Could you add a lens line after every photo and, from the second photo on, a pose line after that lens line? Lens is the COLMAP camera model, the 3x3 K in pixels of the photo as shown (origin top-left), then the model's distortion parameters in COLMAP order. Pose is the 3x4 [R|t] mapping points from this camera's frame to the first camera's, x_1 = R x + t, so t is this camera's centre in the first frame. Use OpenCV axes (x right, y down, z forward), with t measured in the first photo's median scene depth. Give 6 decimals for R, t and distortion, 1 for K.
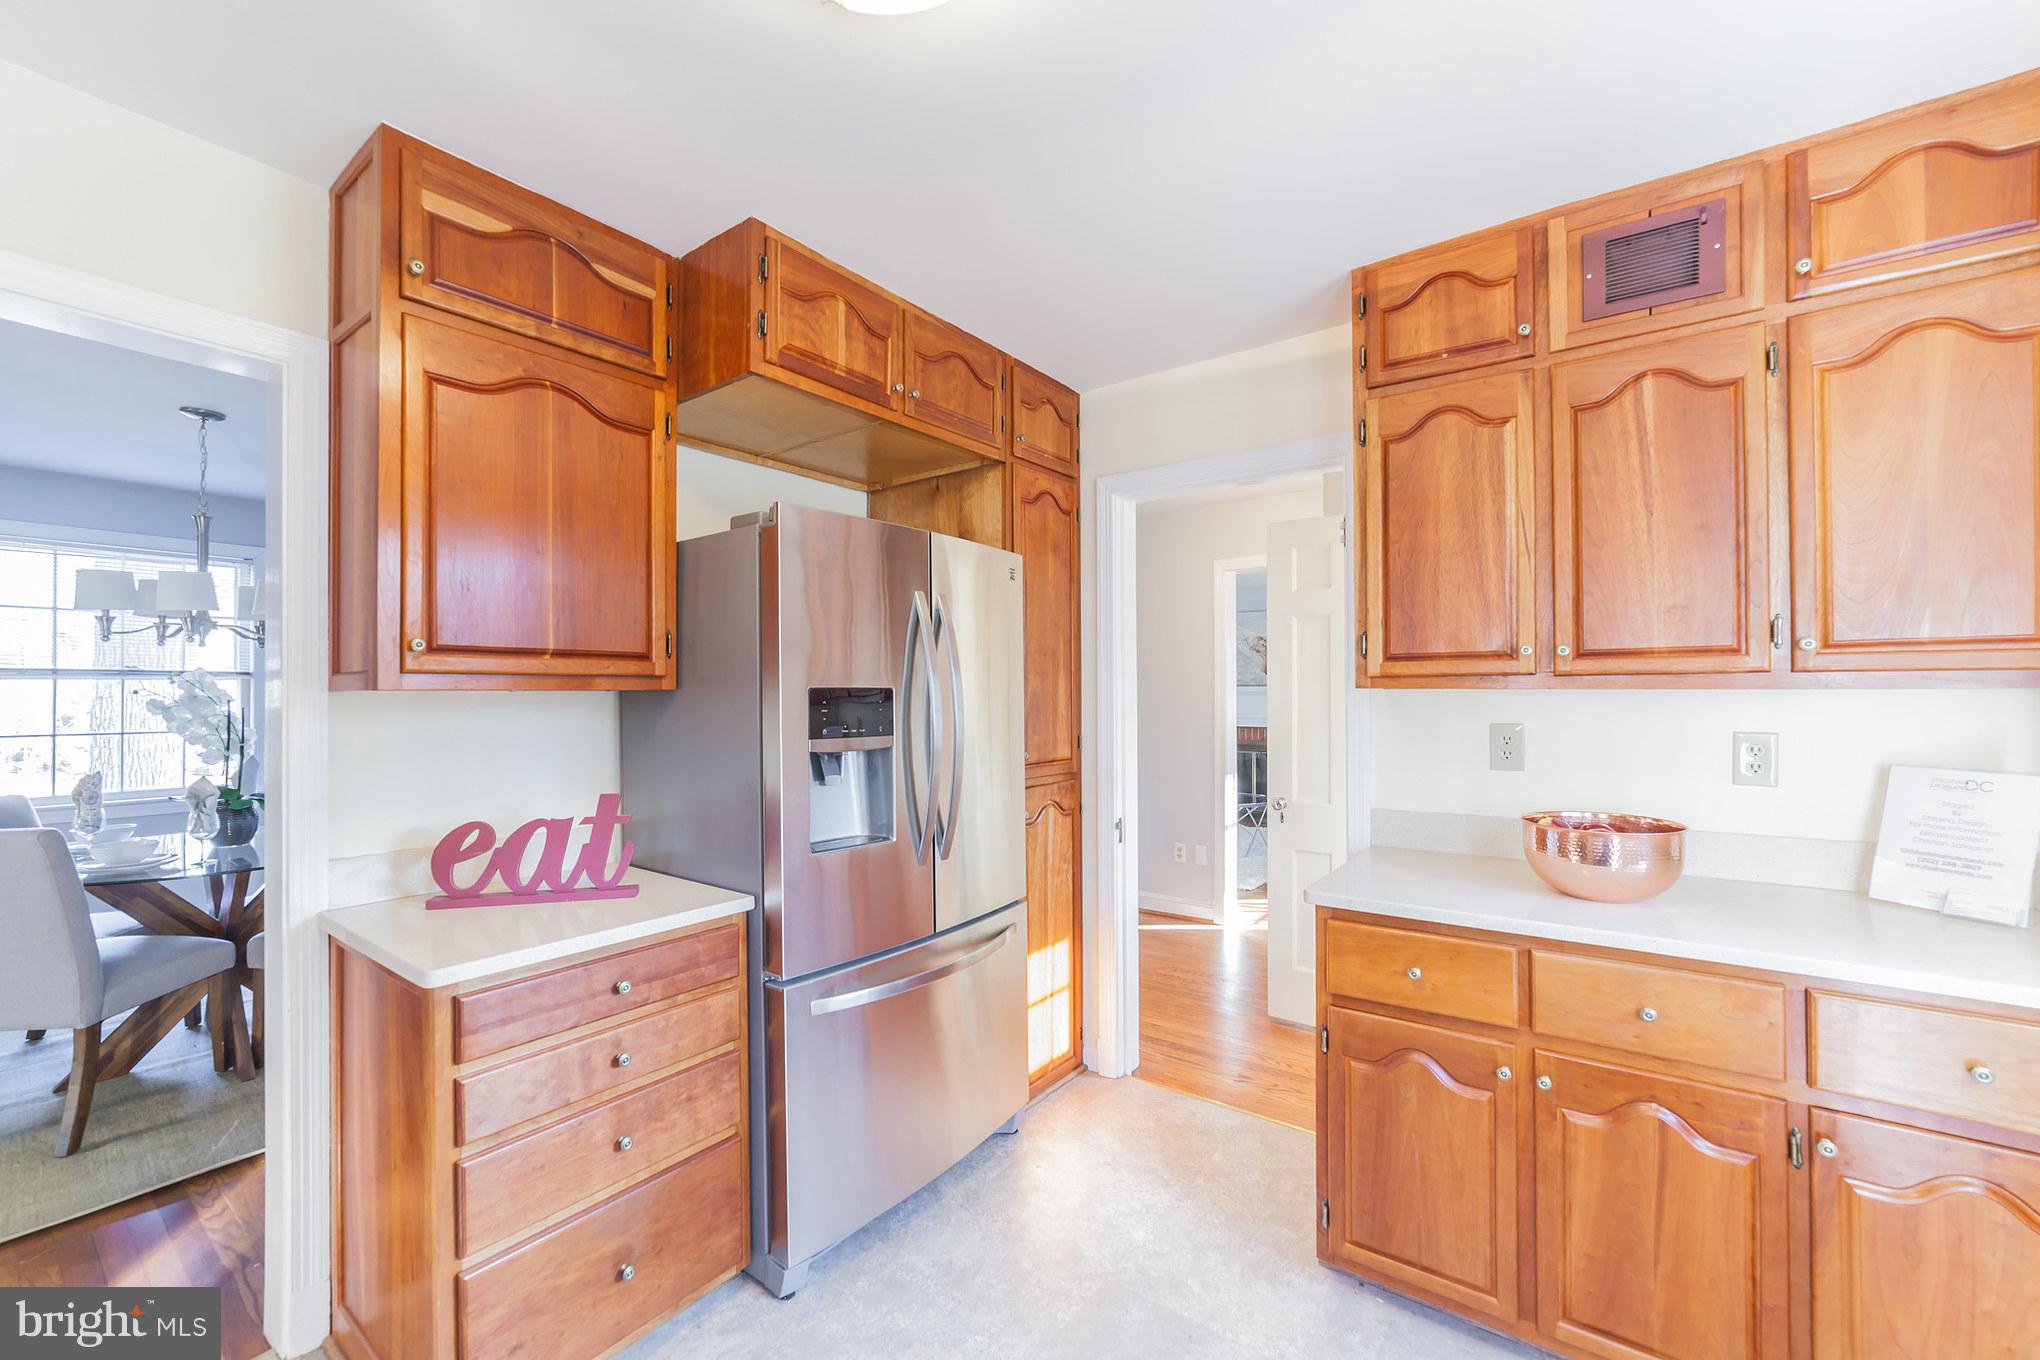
lens RADIAL K [[831.9, 0, 1020.6], [0, 831.9, 688.7], [0, 0, 1]] dist [-0.001178, 0.000214]
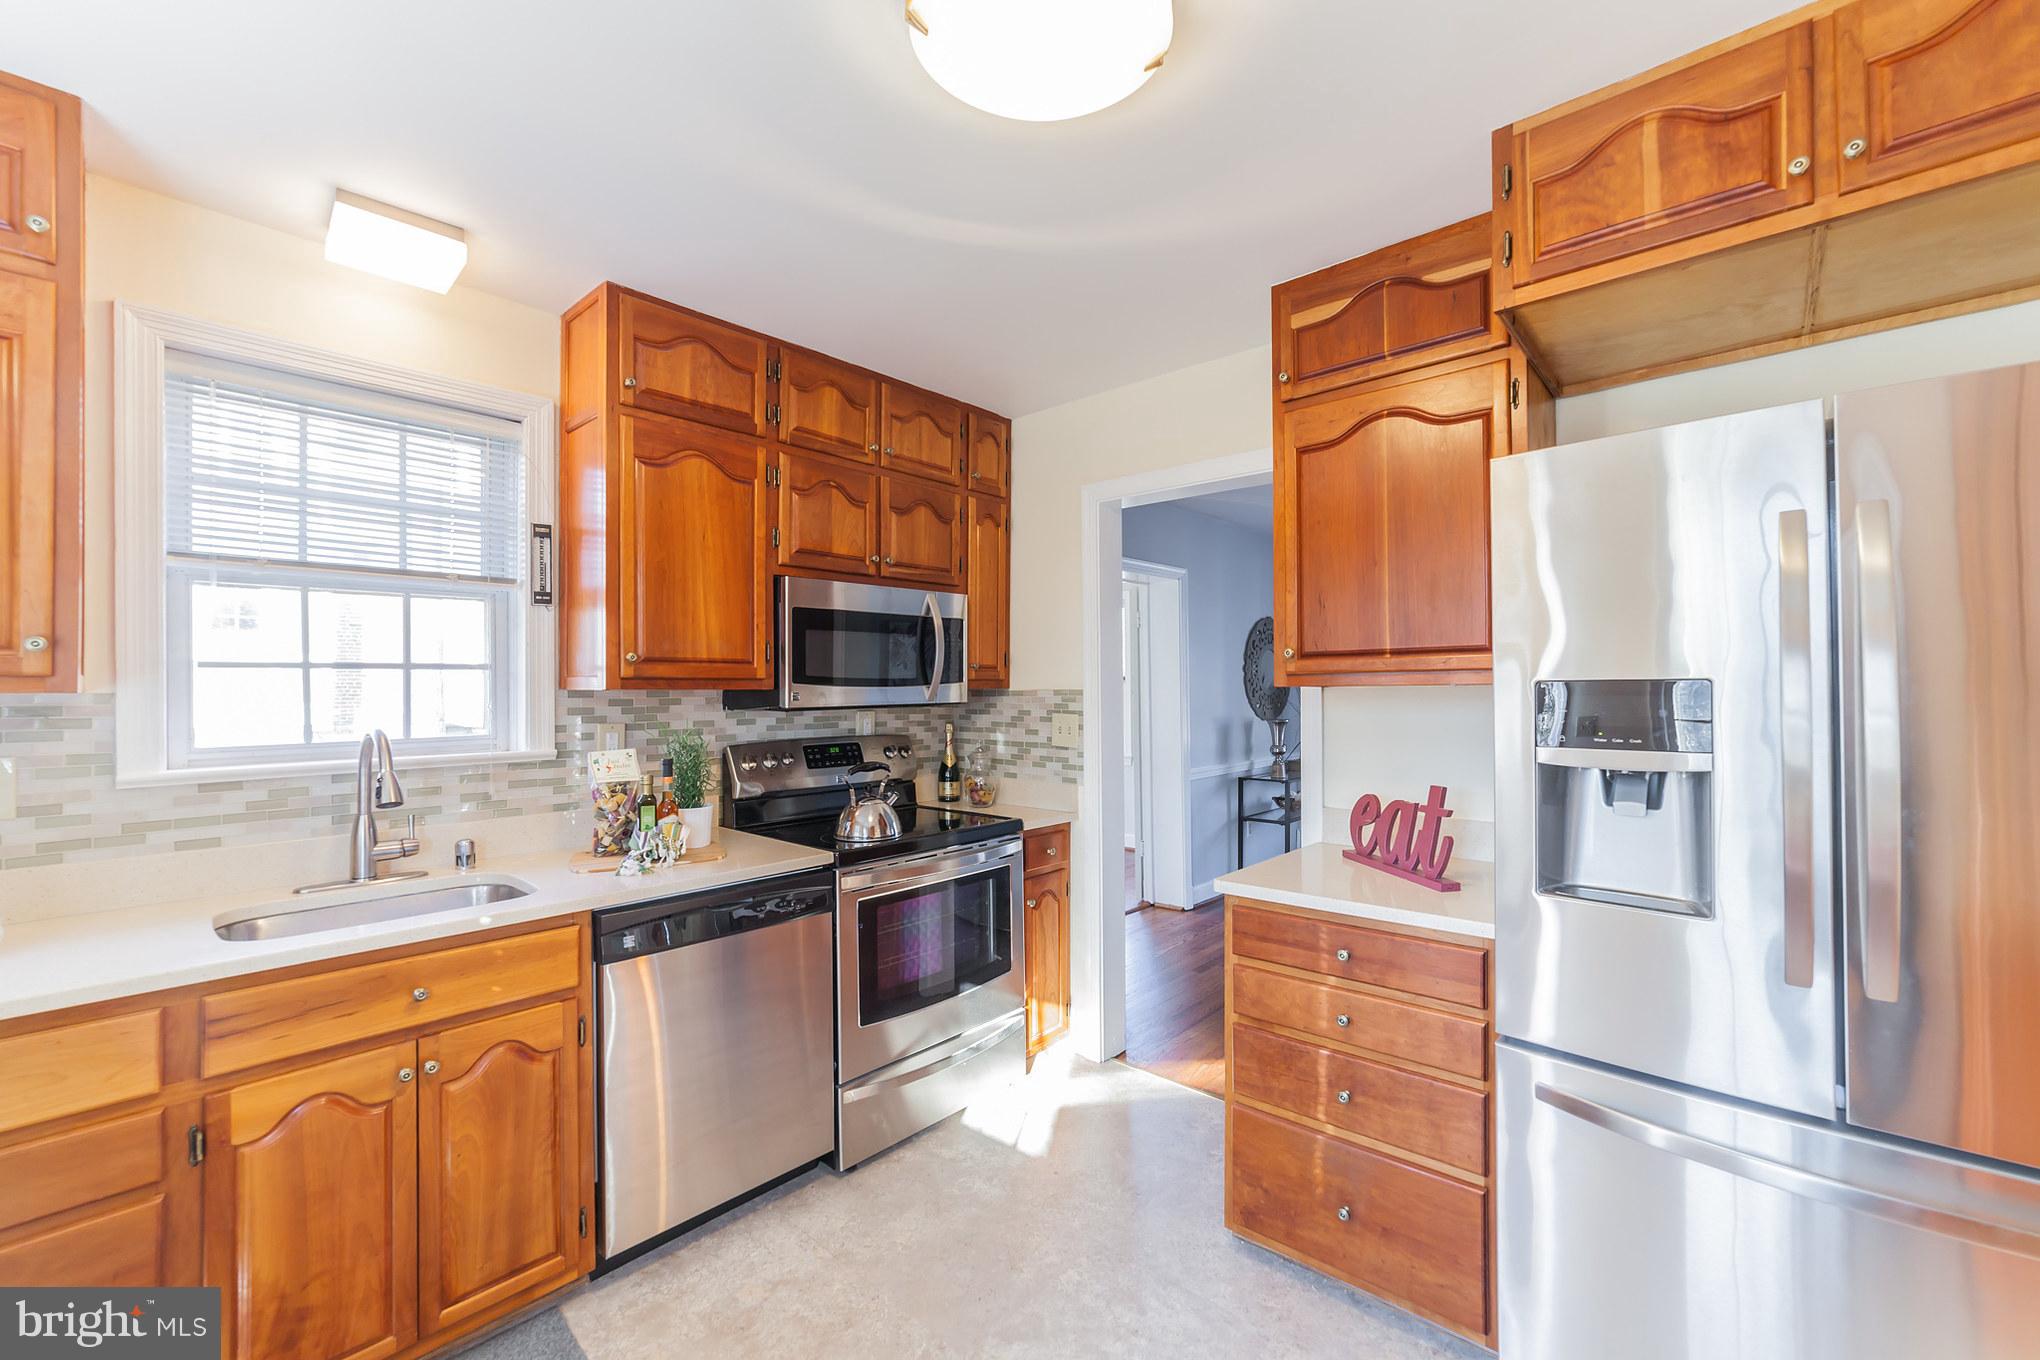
lens RADIAL K [[831.9, 0, 1020.6], [0, 831.9, 688.7], [0, 0, 1]] dist [-0.001178, 0.000214]
pose [[-0.091237, -0.001119, -0.995829, 0.583510], [0.013294, 0.999909, -0.002342, 0.001846], [0.995740, -0.013452, -0.091214, 0.595519]]
